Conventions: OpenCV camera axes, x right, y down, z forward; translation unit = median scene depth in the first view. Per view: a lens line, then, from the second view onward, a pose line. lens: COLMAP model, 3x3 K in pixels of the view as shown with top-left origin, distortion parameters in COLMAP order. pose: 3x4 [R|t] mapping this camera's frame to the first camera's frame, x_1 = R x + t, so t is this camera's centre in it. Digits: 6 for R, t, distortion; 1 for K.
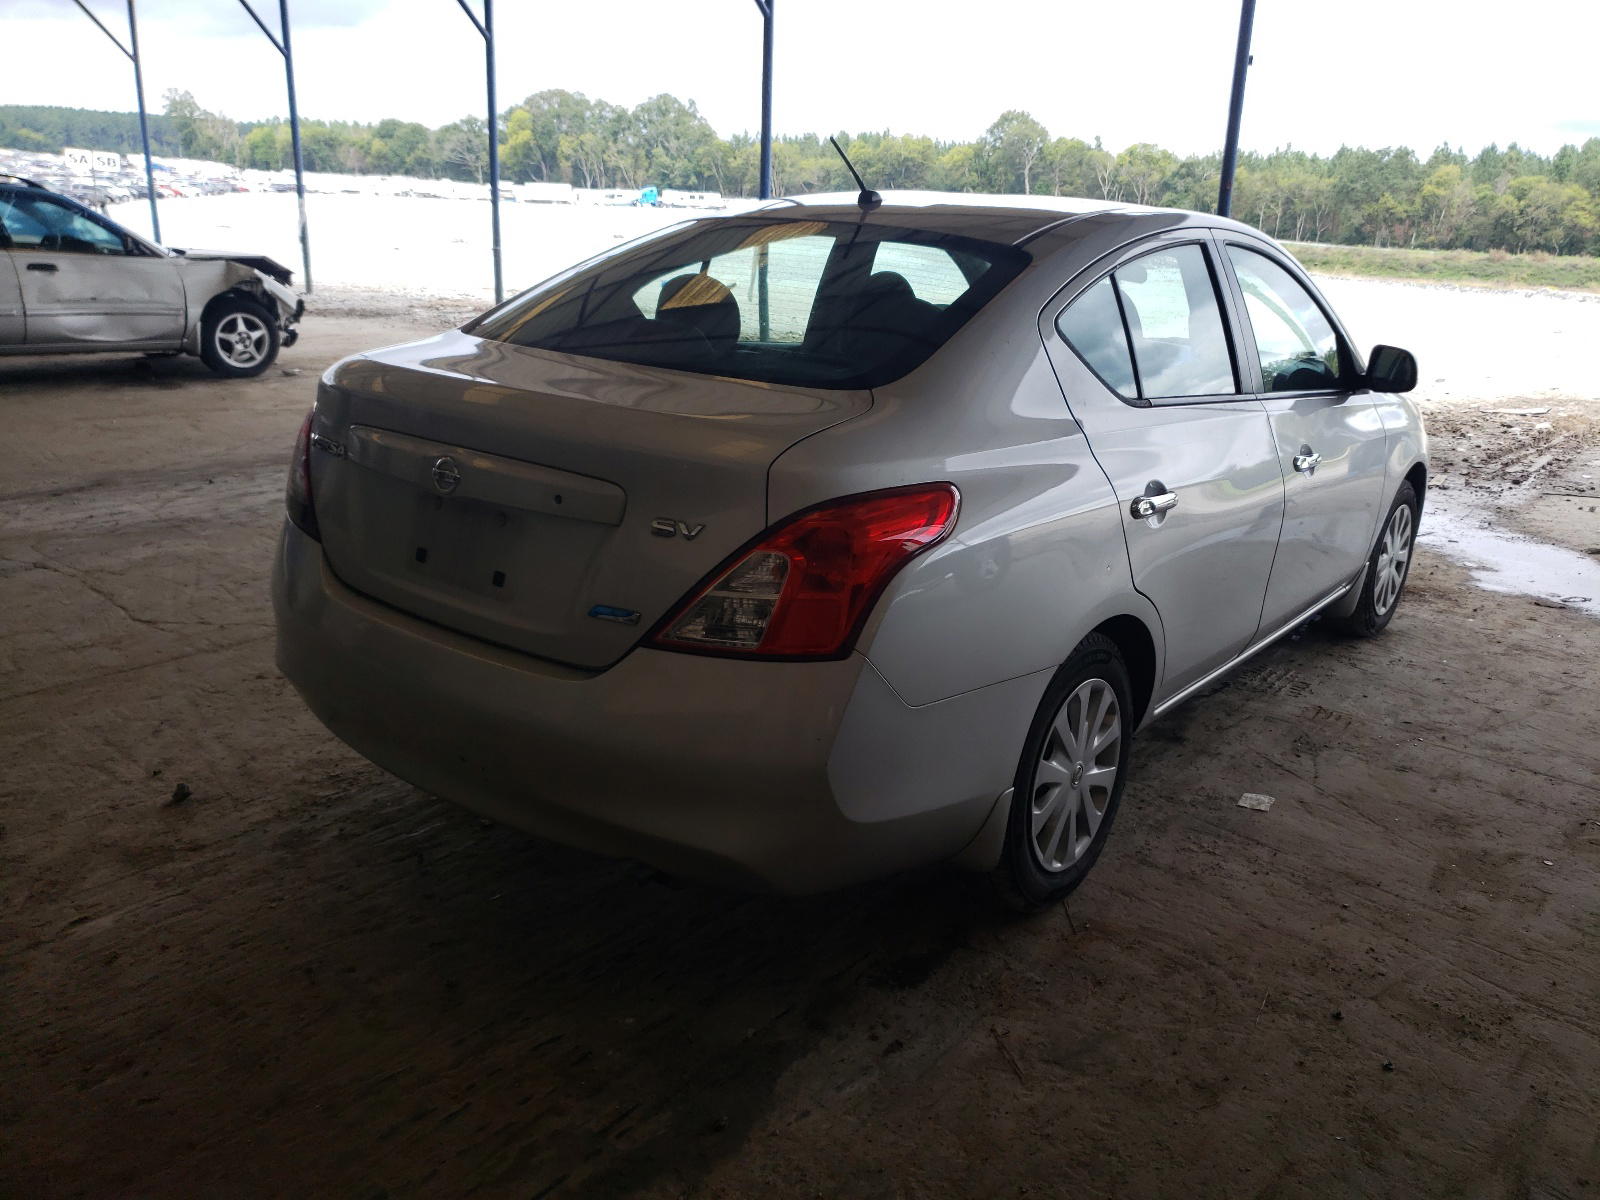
lens RADIAL K [[1294.0, 0, 795.3], [0, 1294.0, 600.7], [0, 0, 1]] dist [0.013947, 0.004102]
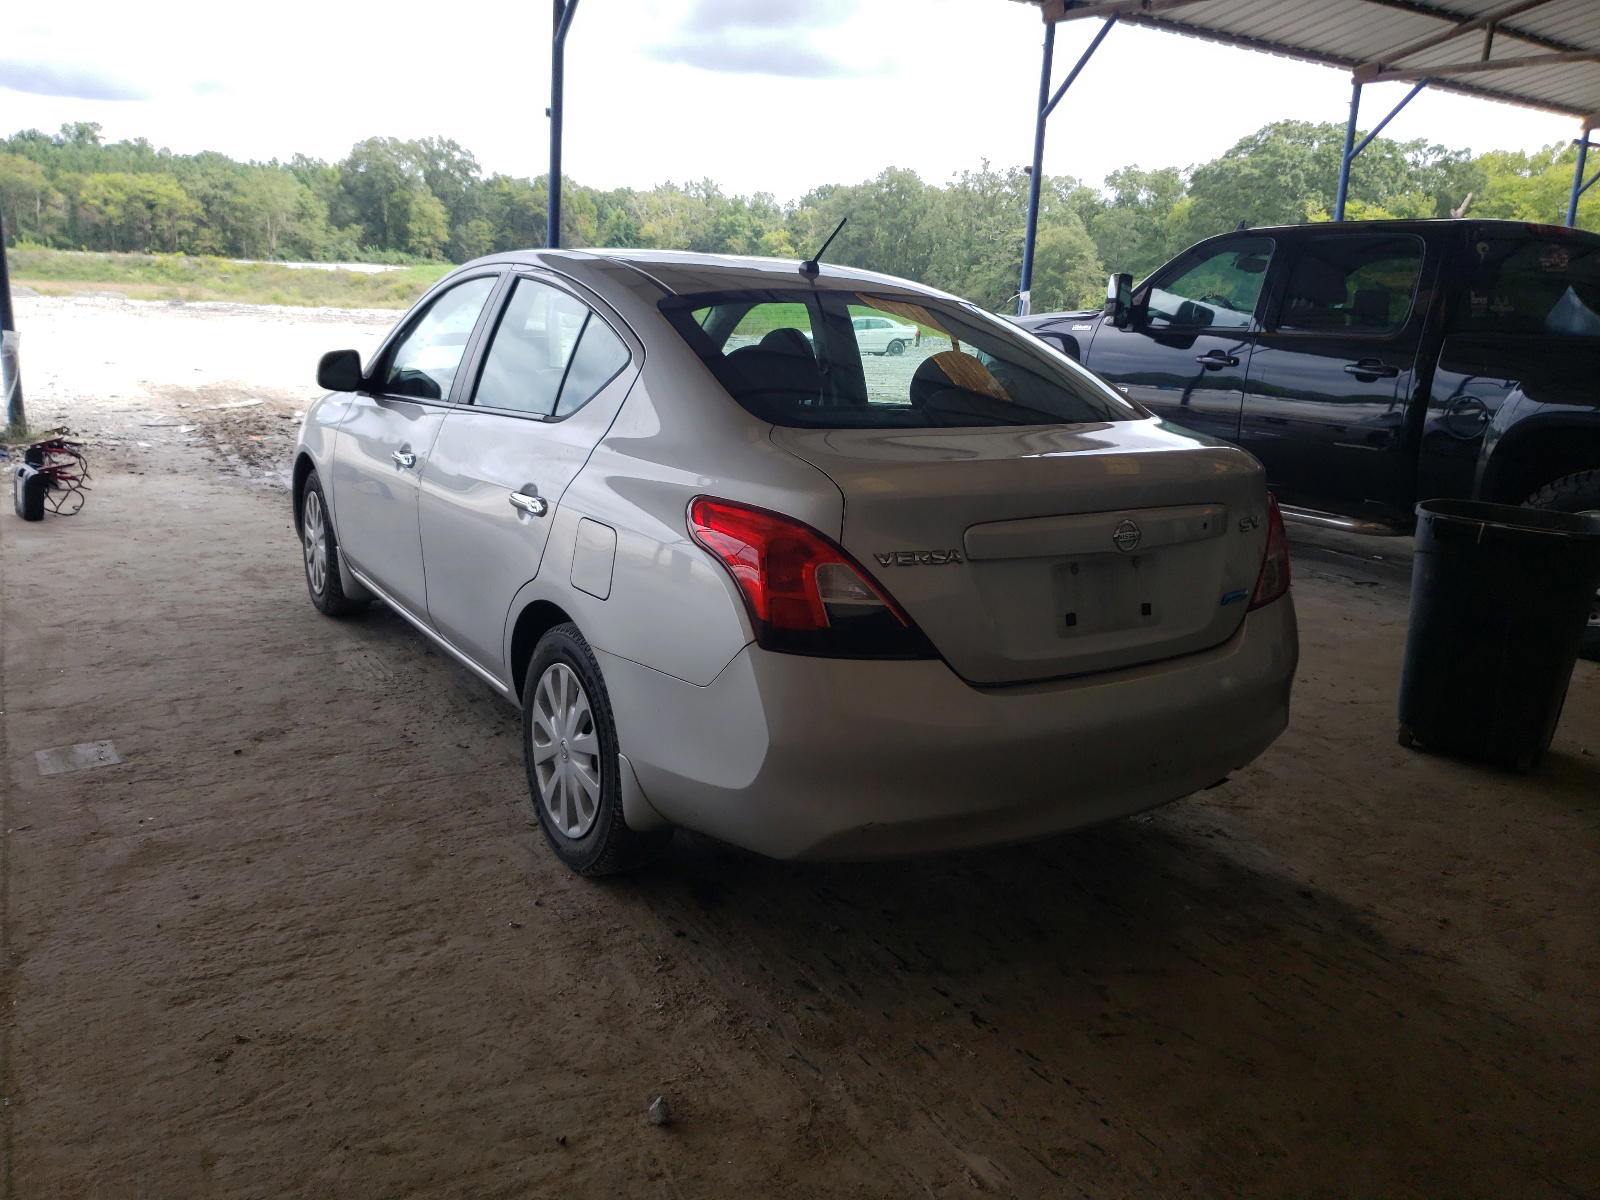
lens RADIAL K [[1294.0, 0, 795.3], [0, 1294.0, 600.7], [0, 0, 1]] dist [0.013947, 0.004102]
pose [[0.265629, -0.247218, 0.931839, -1.098678], [0.223685, 0.955990, 0.189862, -0.249986], [-0.937767, 0.158006, 0.309238, 0.700582]]
